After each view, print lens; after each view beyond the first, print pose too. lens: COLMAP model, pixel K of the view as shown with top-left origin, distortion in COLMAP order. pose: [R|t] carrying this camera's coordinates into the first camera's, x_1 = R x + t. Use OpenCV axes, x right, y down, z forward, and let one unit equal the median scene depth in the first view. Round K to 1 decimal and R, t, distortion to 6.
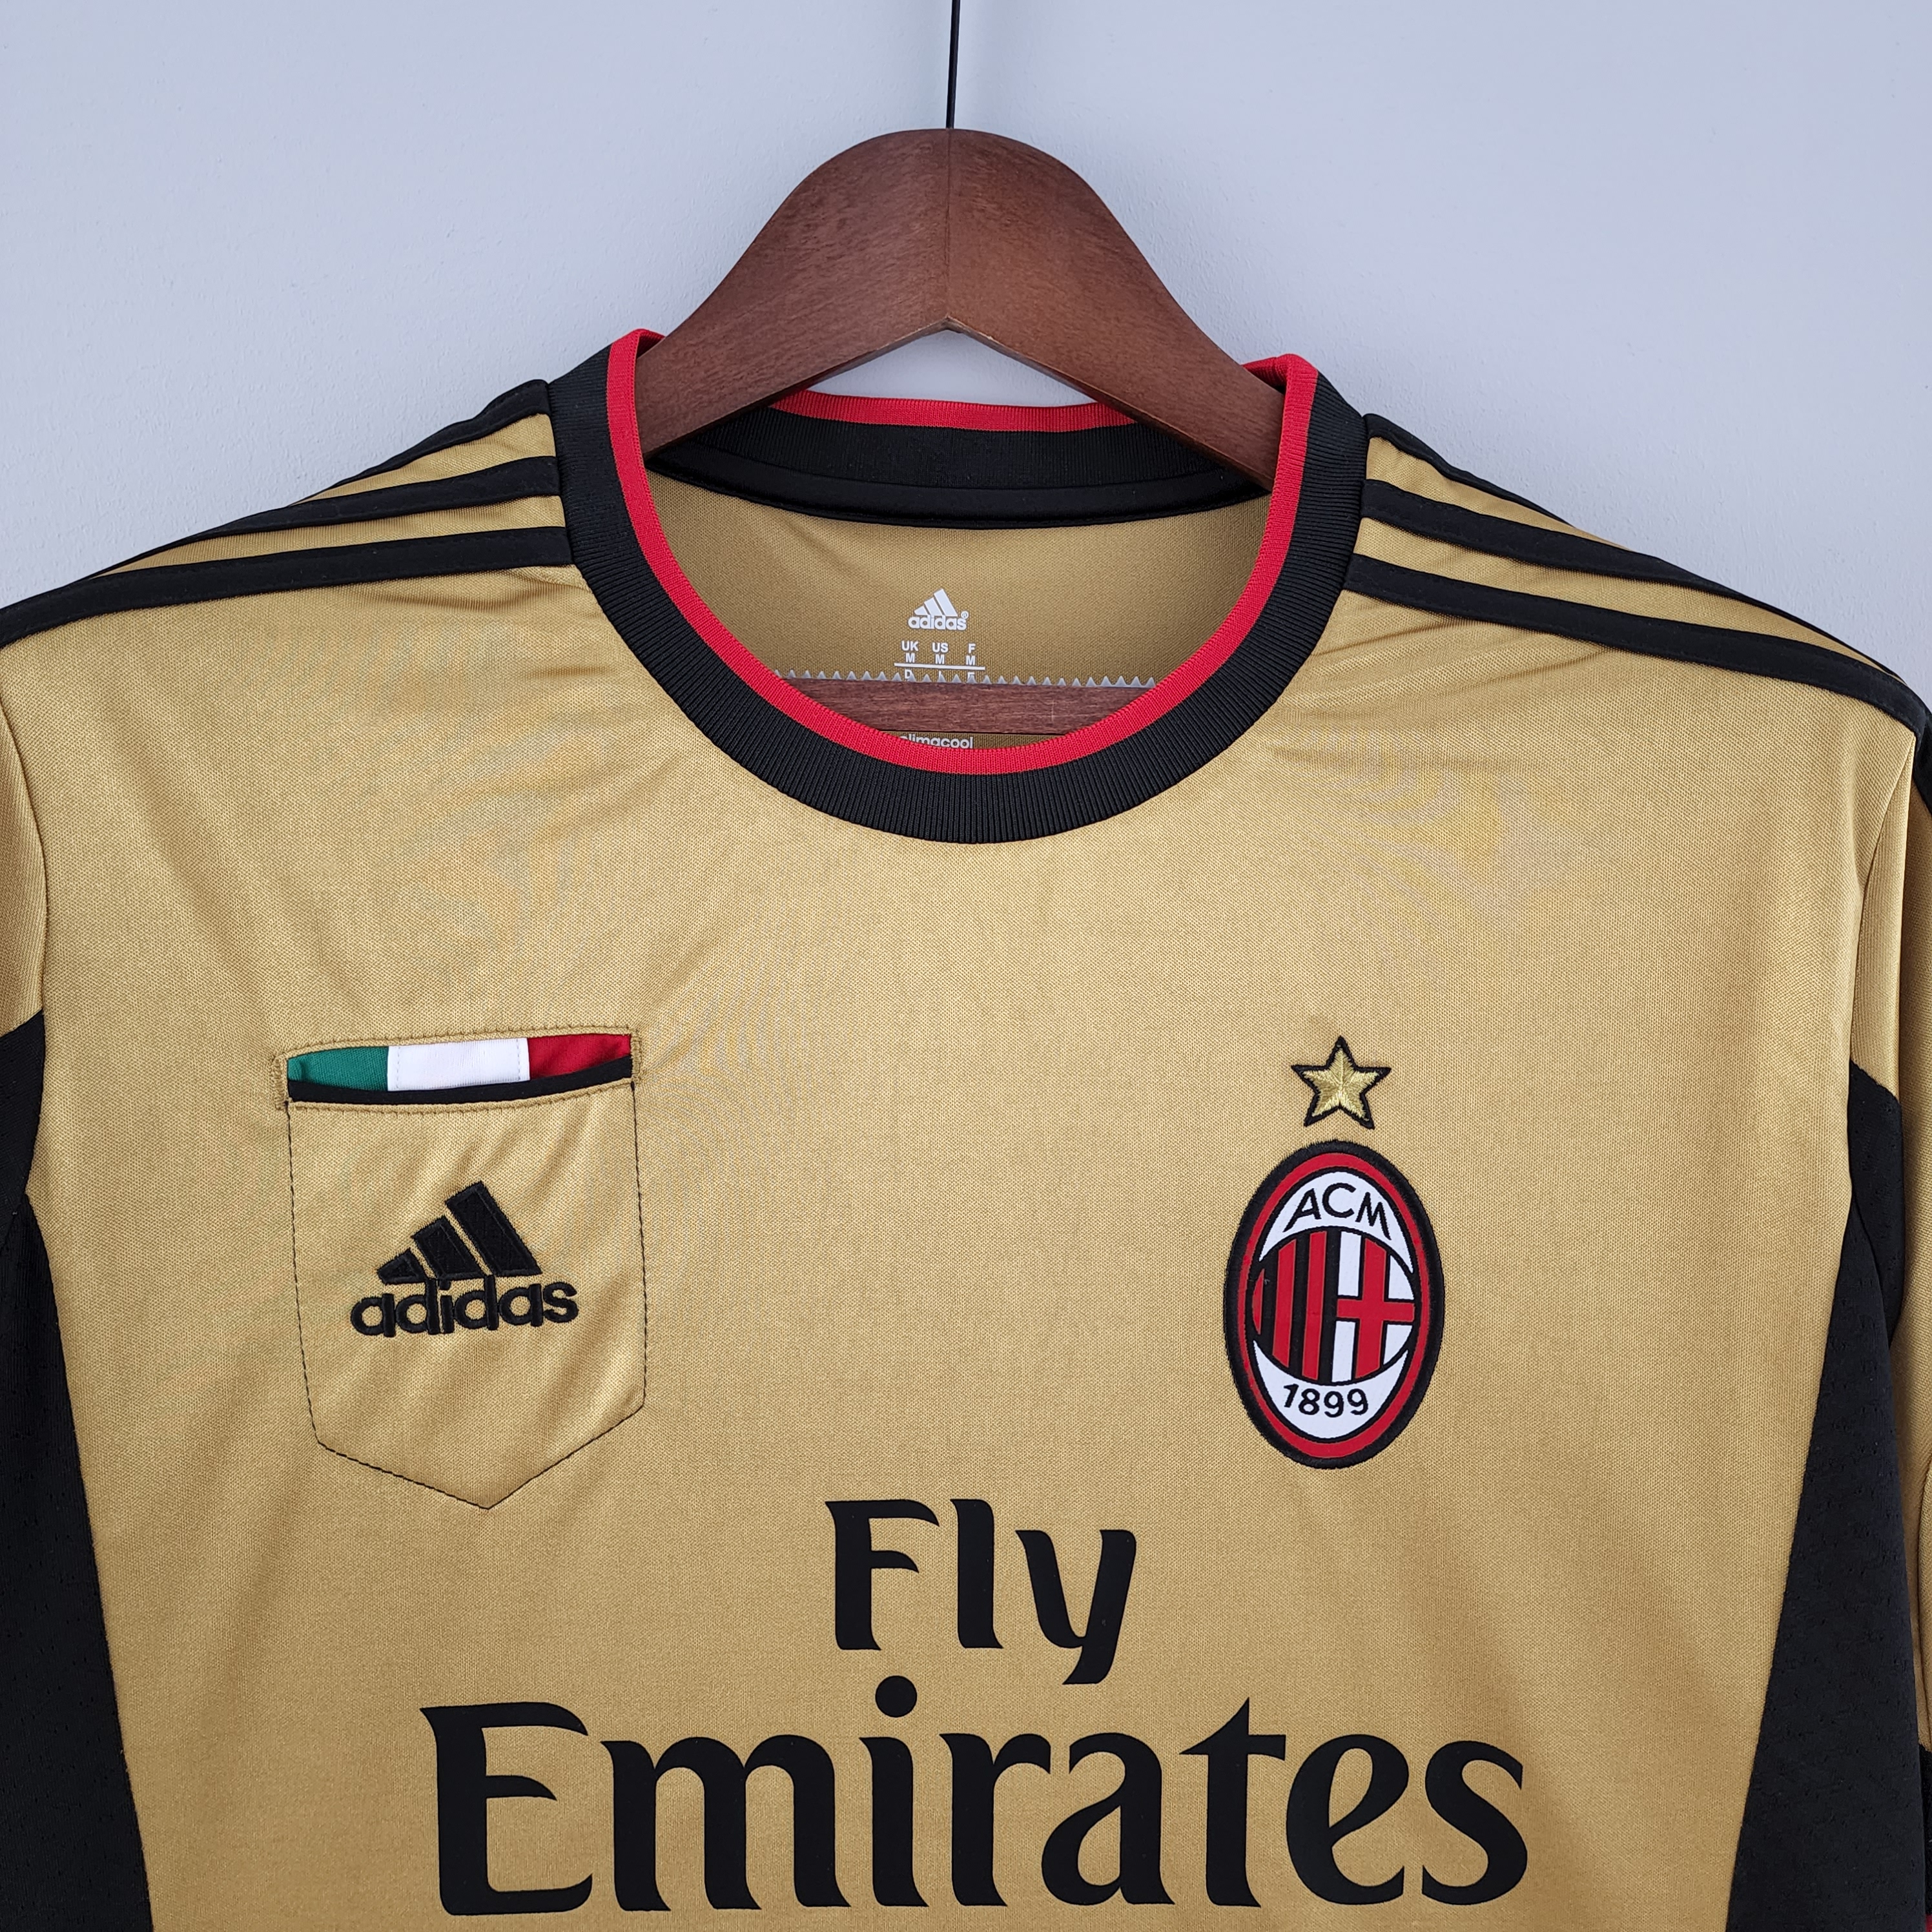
lens RADIAL K [[1813.2, 0, 965.0], [0, 1813.2, 847.6], [0, 0, 1]] dist [-0.000014, 0.010967]
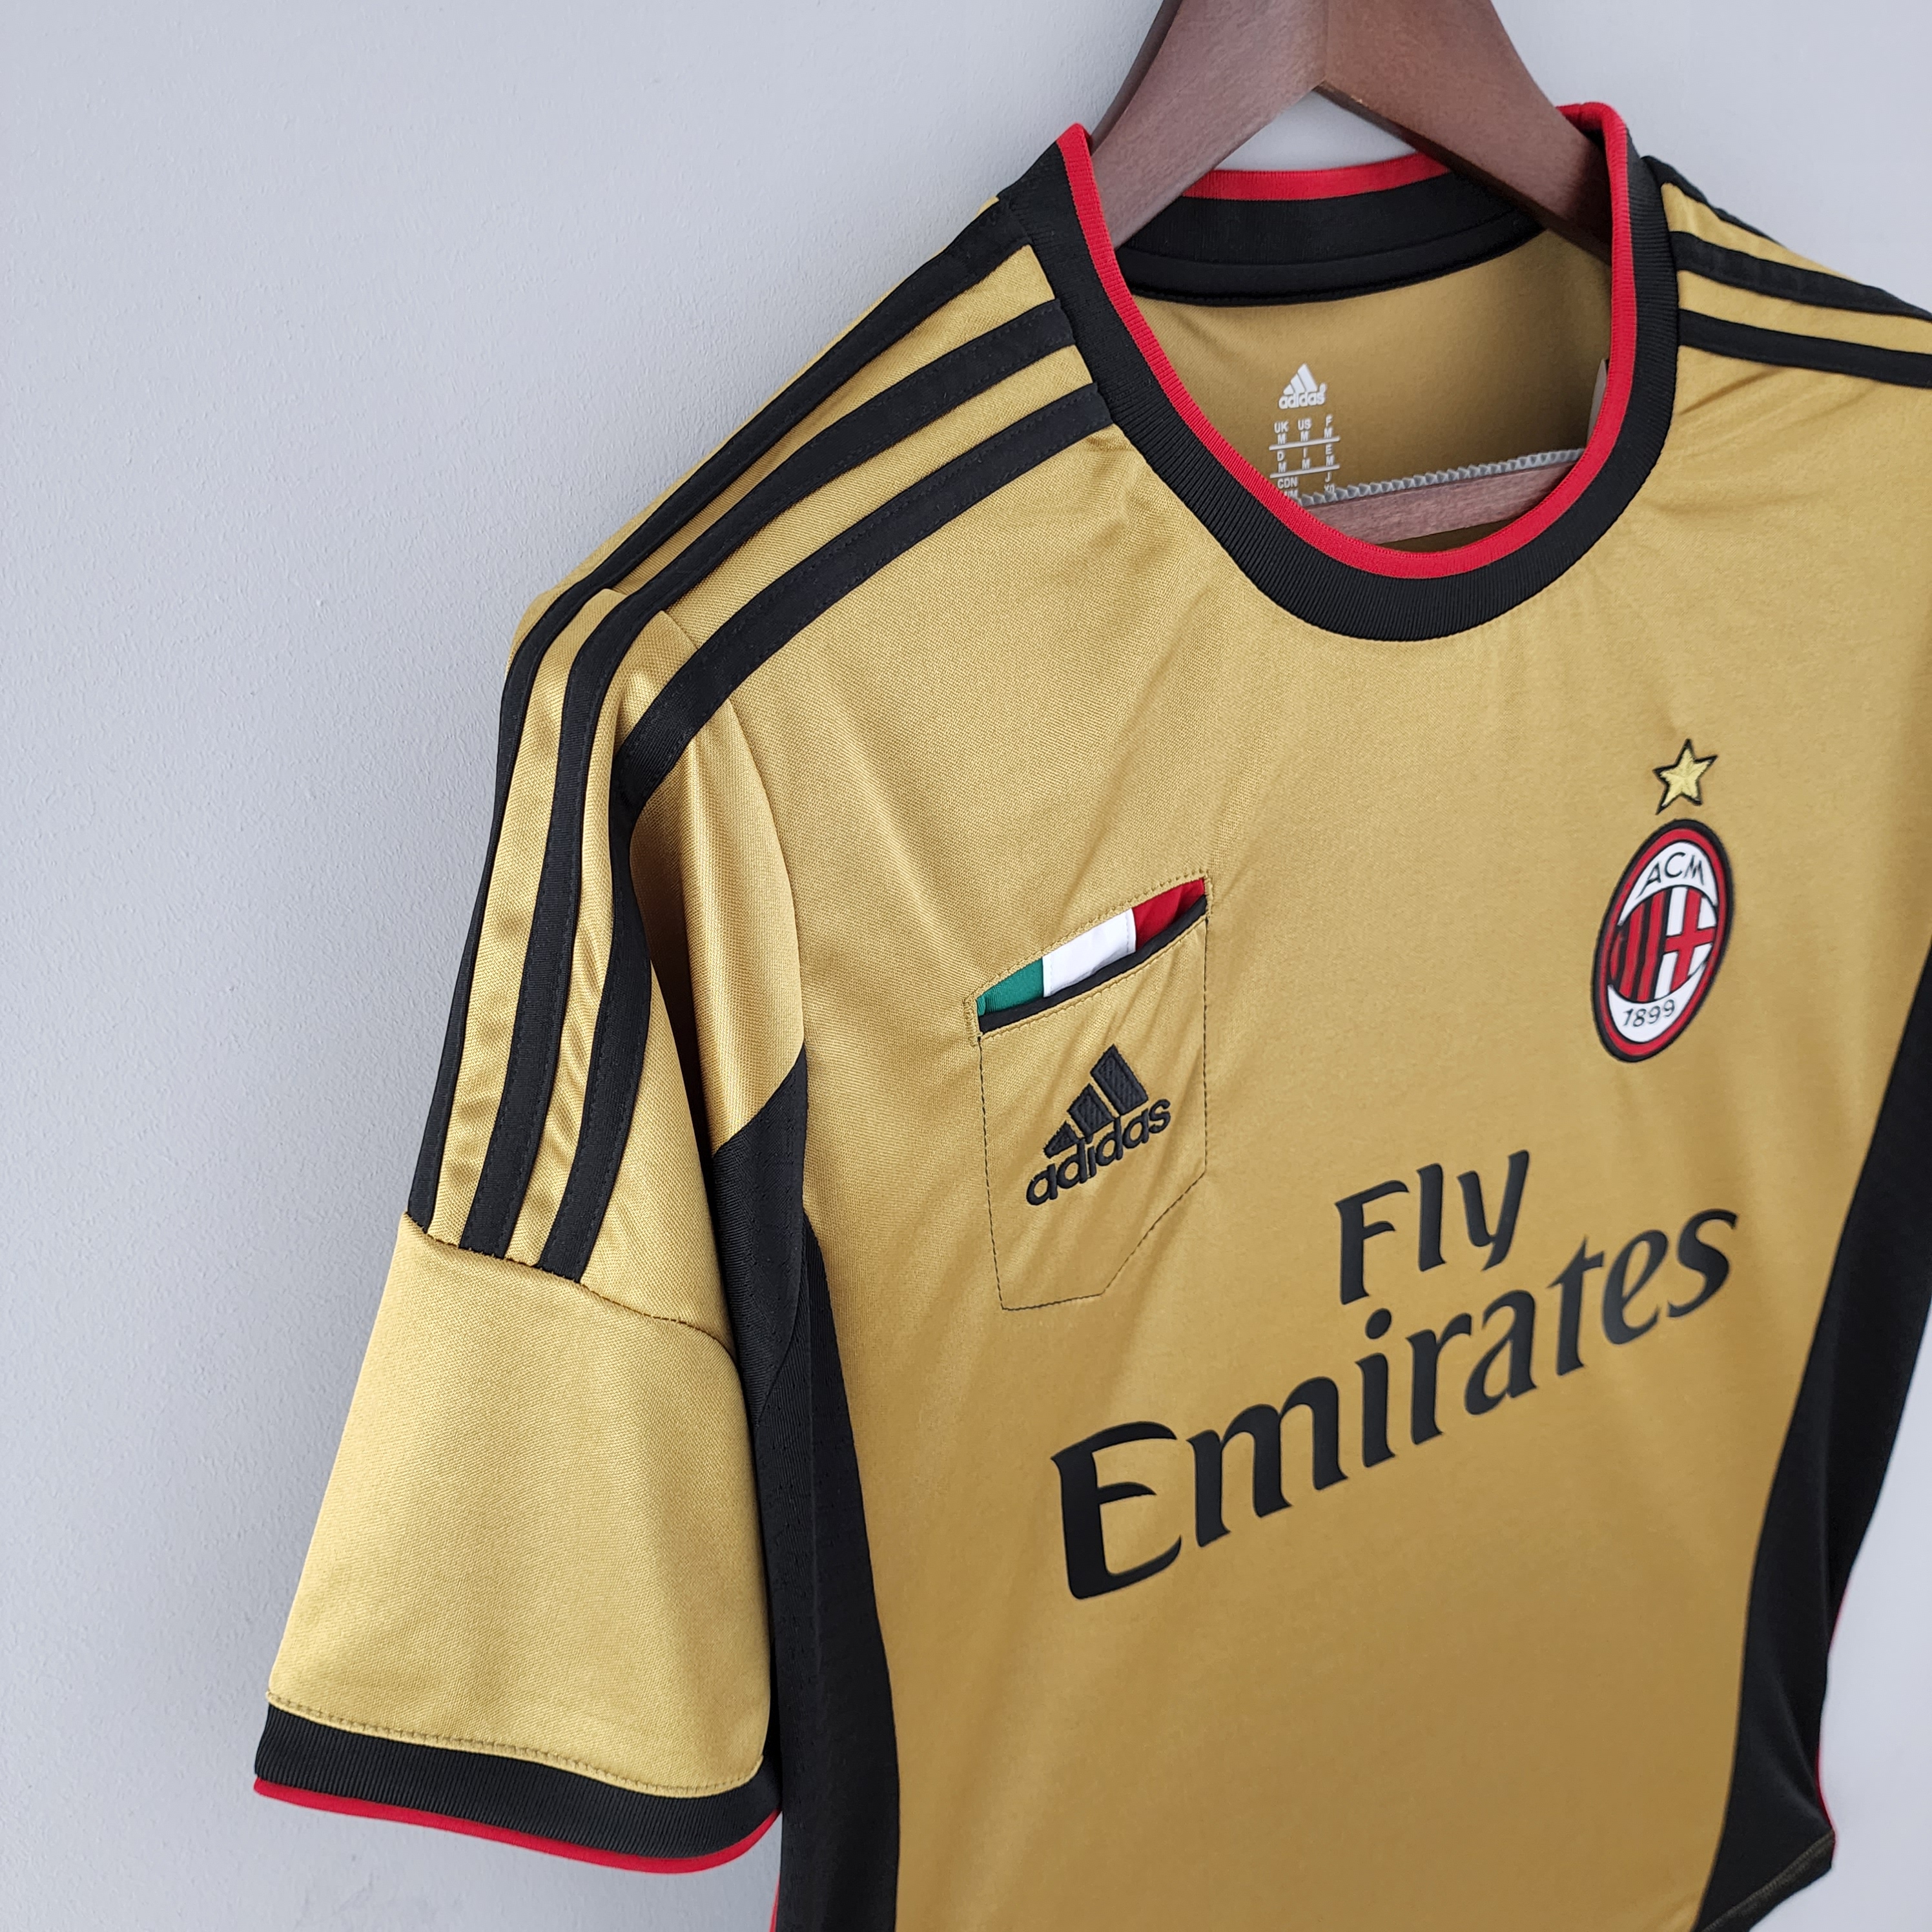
lens RADIAL K [[1813.2, 0, 965.0], [0, 1813.2, 847.6], [0, 0, 1]] dist [-0.000014, 0.010967]
pose [[0.893683, -0.223377, 0.389145, -0.692043], [0.086943, 0.937044, 0.338215, -0.271436], [-0.440195, -0.268424, 0.856841, 0.160745]]
